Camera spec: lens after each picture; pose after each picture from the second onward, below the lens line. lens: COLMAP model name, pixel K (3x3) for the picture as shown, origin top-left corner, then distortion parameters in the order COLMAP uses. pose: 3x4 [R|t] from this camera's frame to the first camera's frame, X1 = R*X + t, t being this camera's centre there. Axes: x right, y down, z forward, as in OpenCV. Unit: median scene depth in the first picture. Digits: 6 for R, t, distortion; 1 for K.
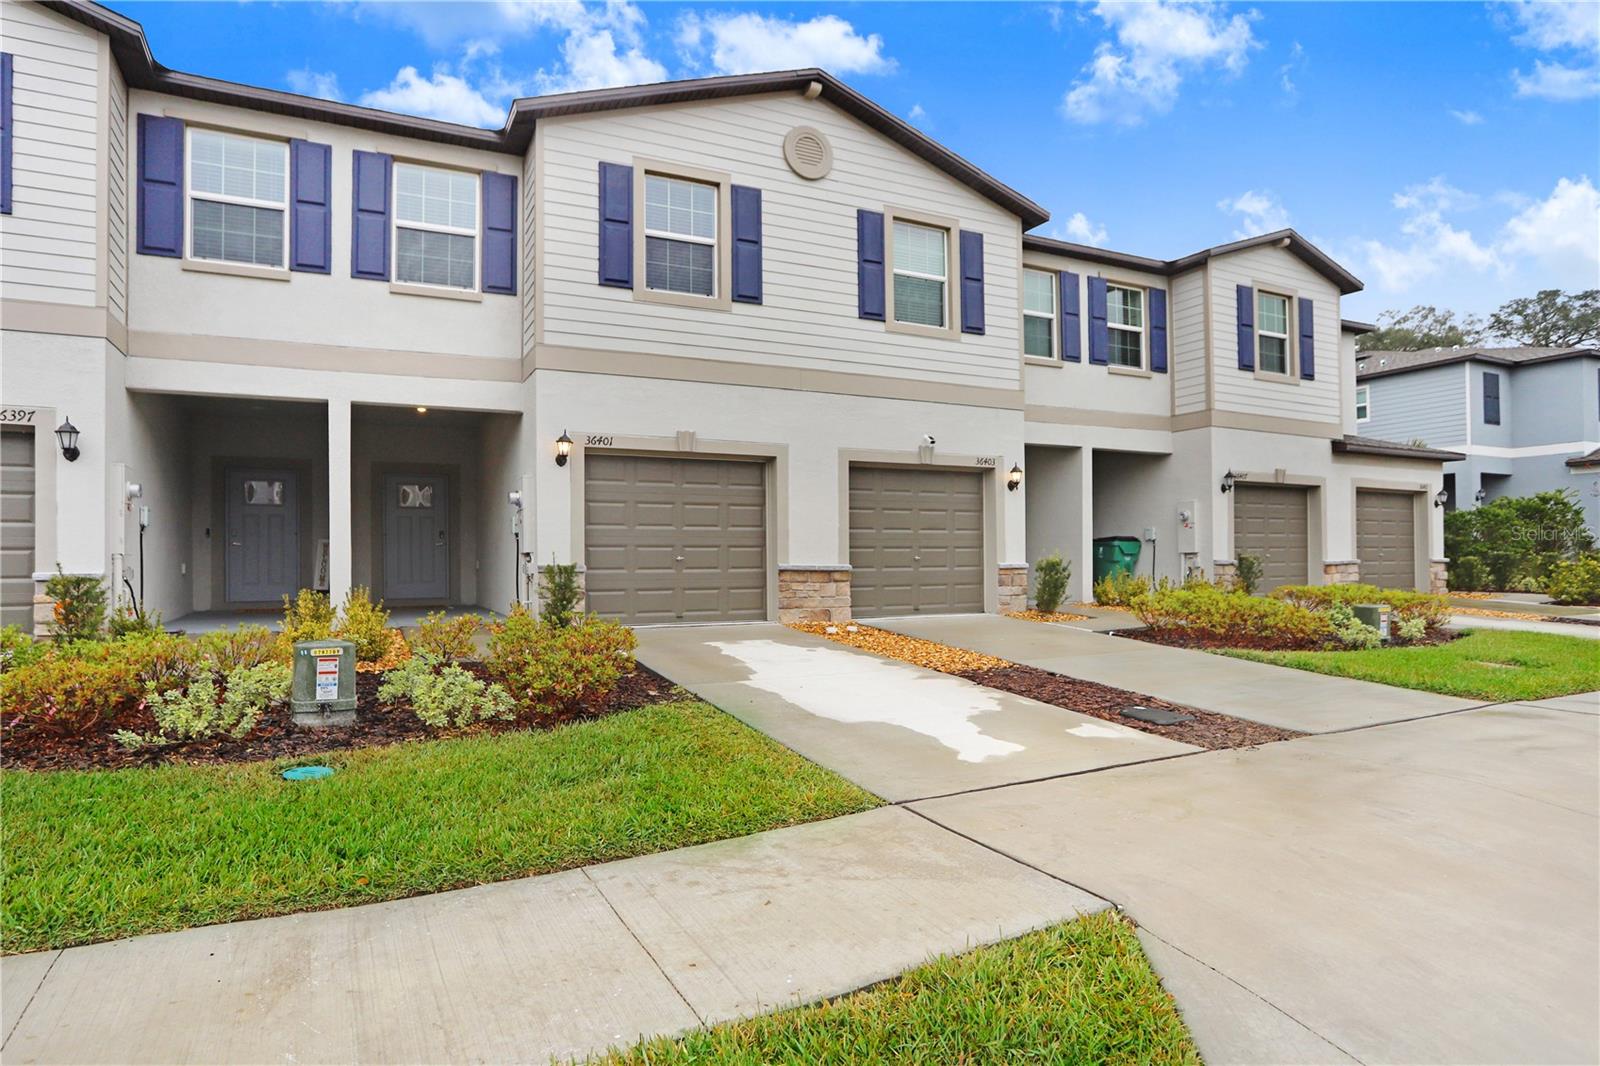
lens RADIAL K [[903.1, 0, 803.5], [0, 903.1, 543.5], [0, 0, 1]] dist [-0.033331, 0.007012]
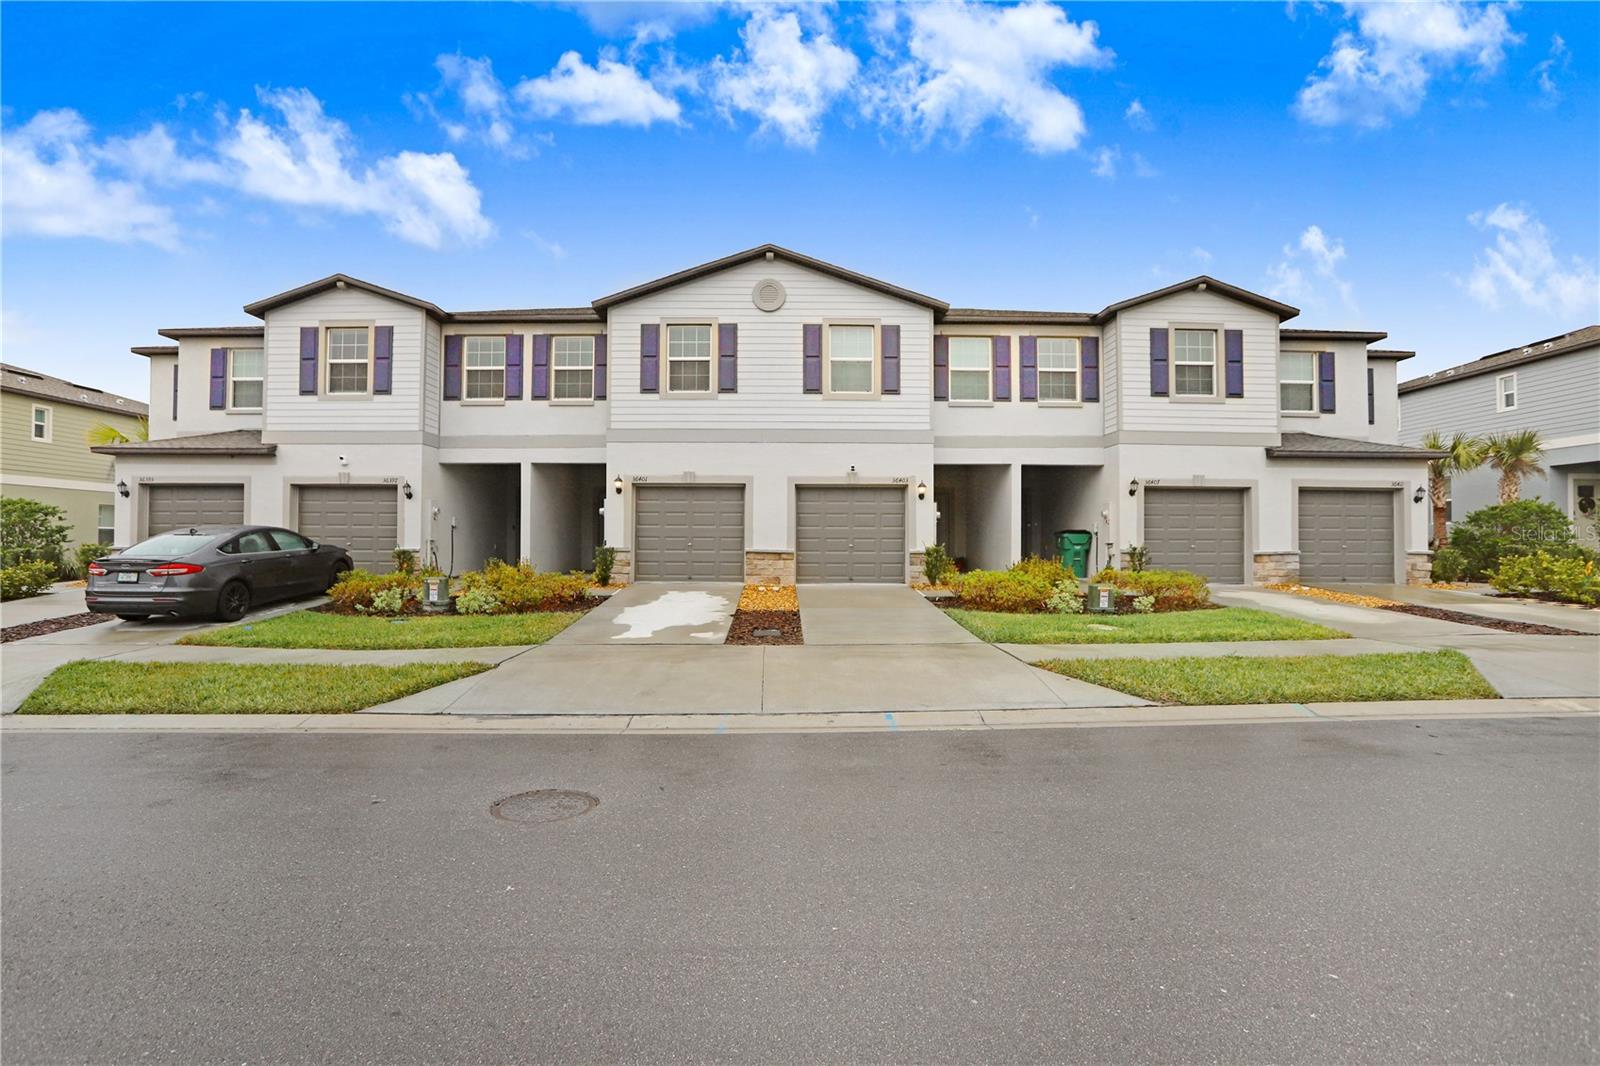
lens RADIAL K [[801.7, 0, 798.1], [0, 801.7, 521.4], [0, 0, 1]] dist [-0.045448, -0.001575]
pose [[0.891674, -0.002565, -0.452671, 0.693861], [-0.001092, 0.999969, -0.007816, -0.014669], [0.452677, 0.007464, 0.891643, -0.256117]]
